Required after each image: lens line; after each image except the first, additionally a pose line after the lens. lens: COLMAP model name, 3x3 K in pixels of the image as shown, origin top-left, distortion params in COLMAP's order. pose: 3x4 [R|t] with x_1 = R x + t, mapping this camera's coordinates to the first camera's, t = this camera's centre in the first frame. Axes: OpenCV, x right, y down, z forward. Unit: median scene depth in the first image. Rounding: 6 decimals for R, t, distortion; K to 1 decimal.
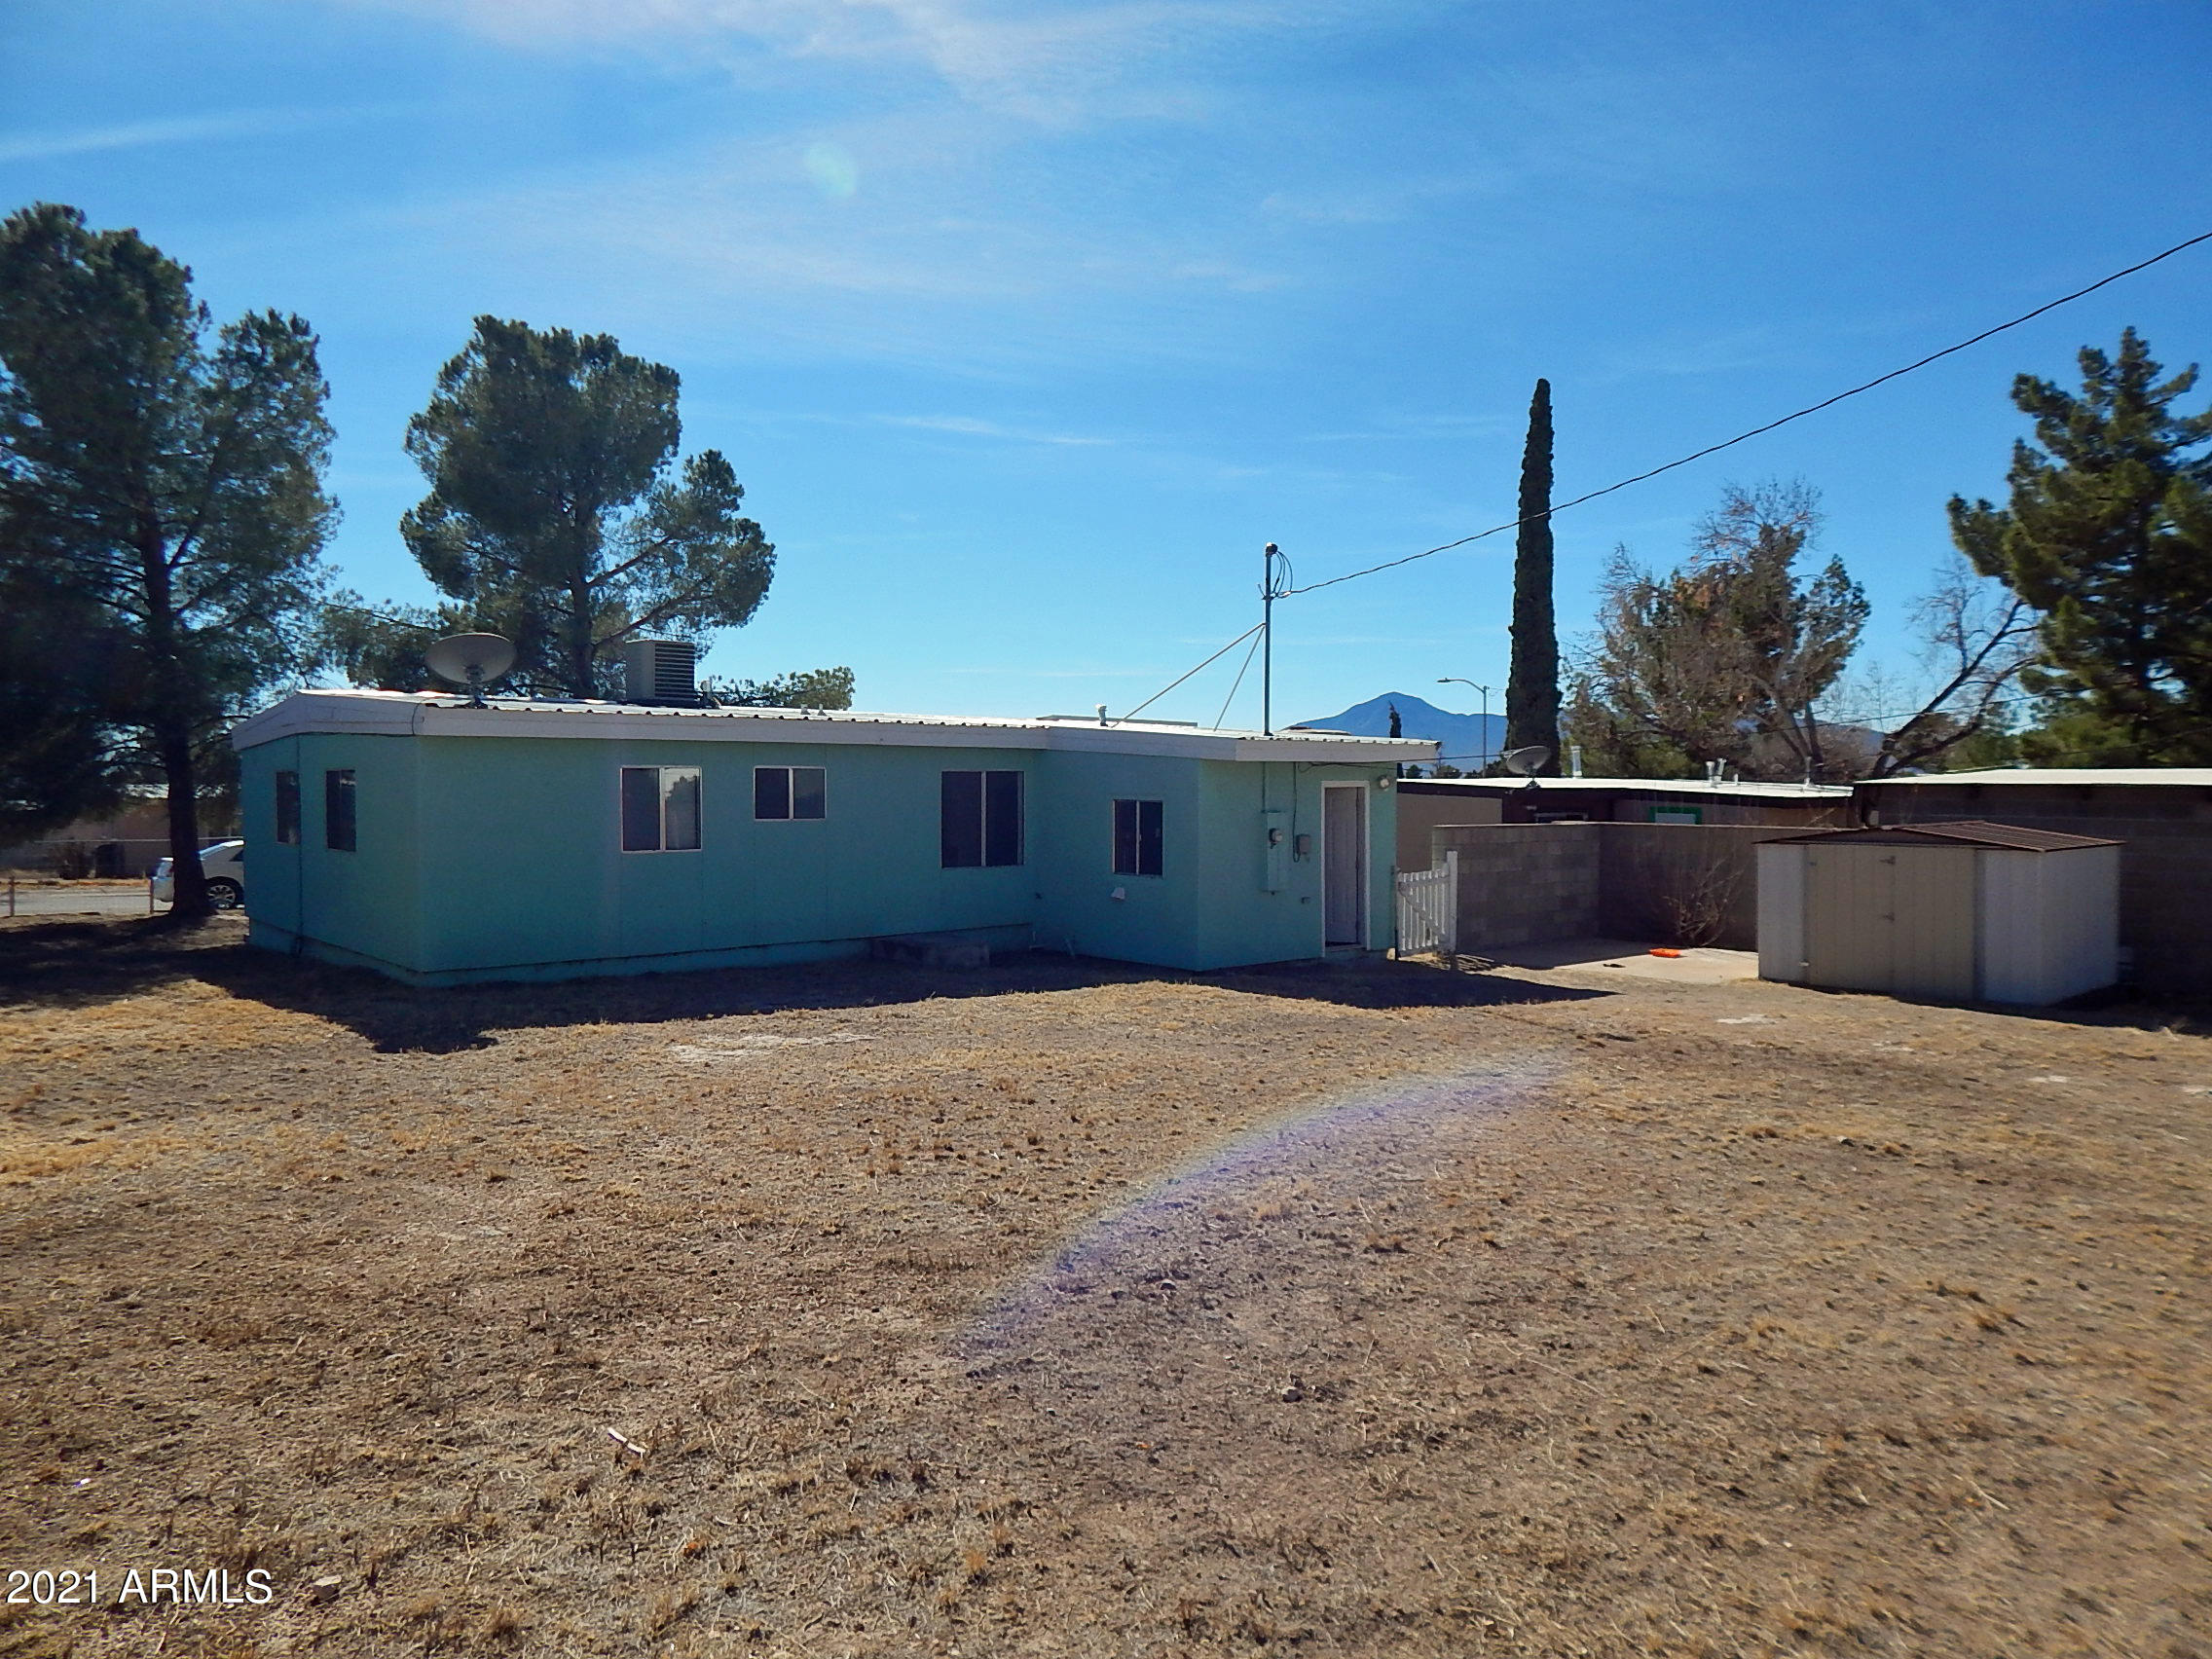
lens RADIAL K [[1441.0, 0, 1106.0], [0, 1441.0, 829.5], [0, 0, 1]] dist [-0.020422, 0.001073]
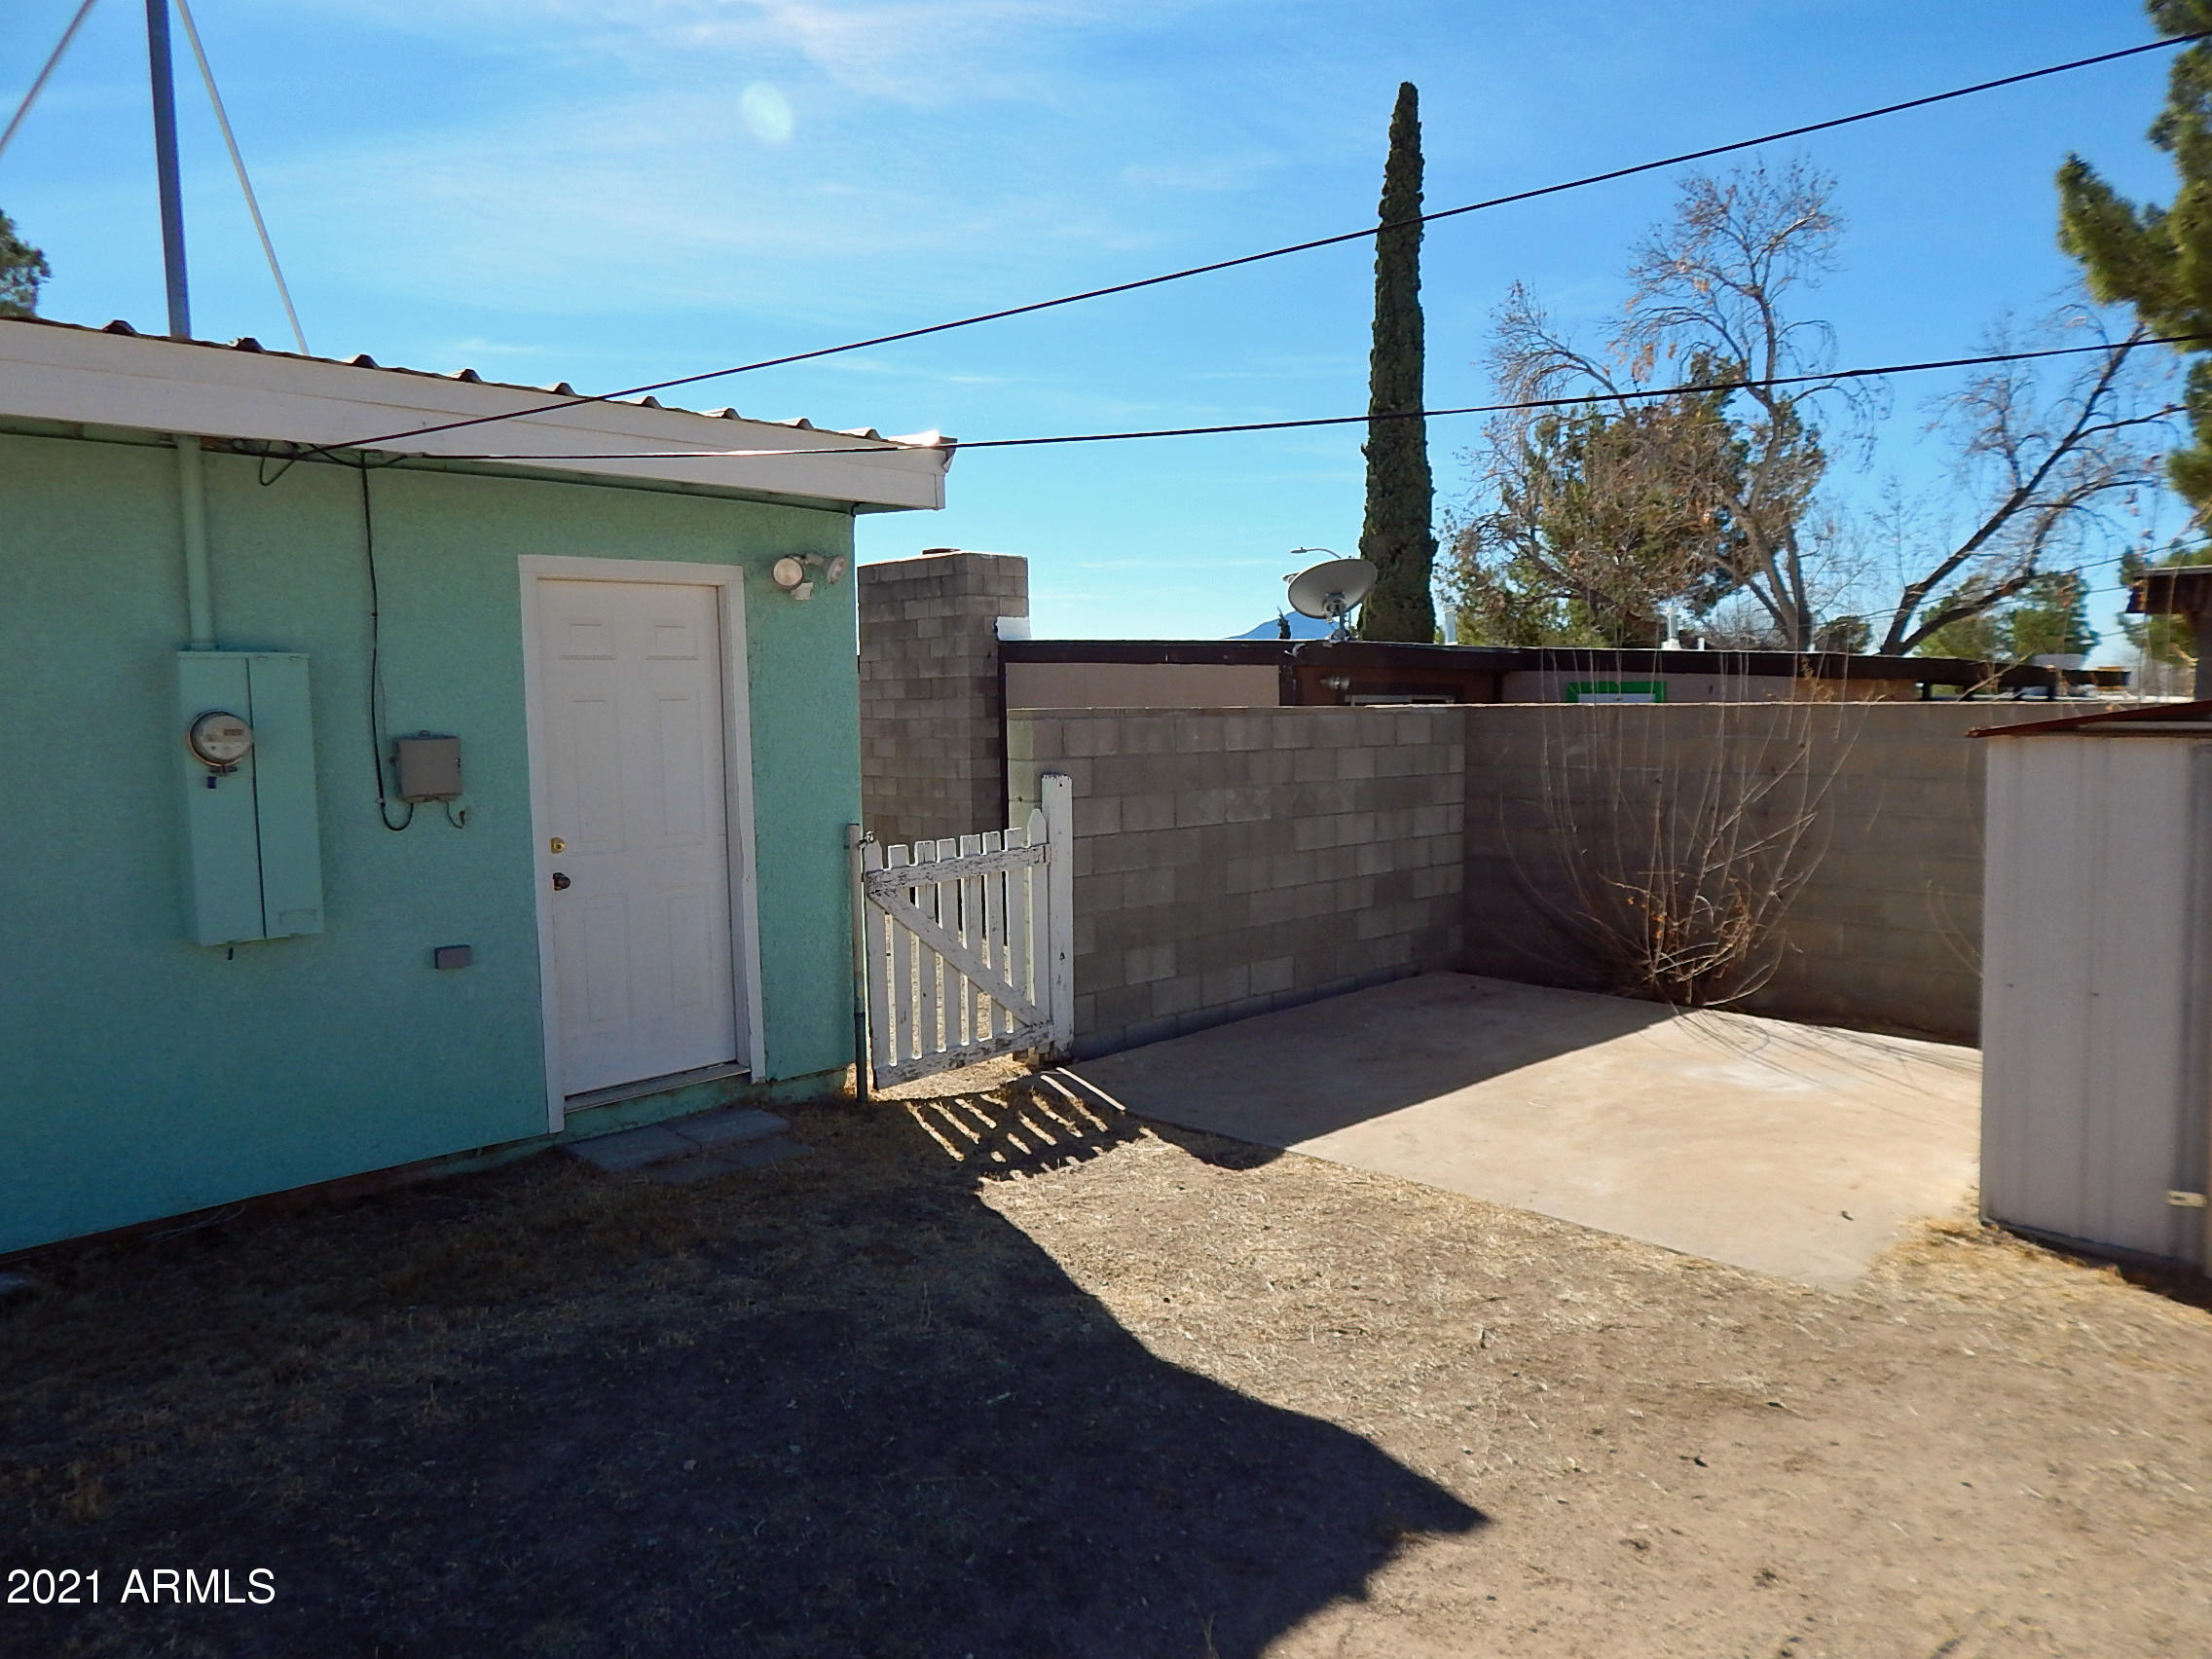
lens RADIAL K [[1441.0, 0, 1106.0], [0, 1441.0, 829.5], [0, 0, 1]] dist [-0.020422, 0.001073]
pose [[0.997969, -0.018416, 0.060982, 0.124825], [0.015040, 0.998353, 0.055357, 0.004560], [-0.061901, -0.054327, 0.996603, 0.342221]]
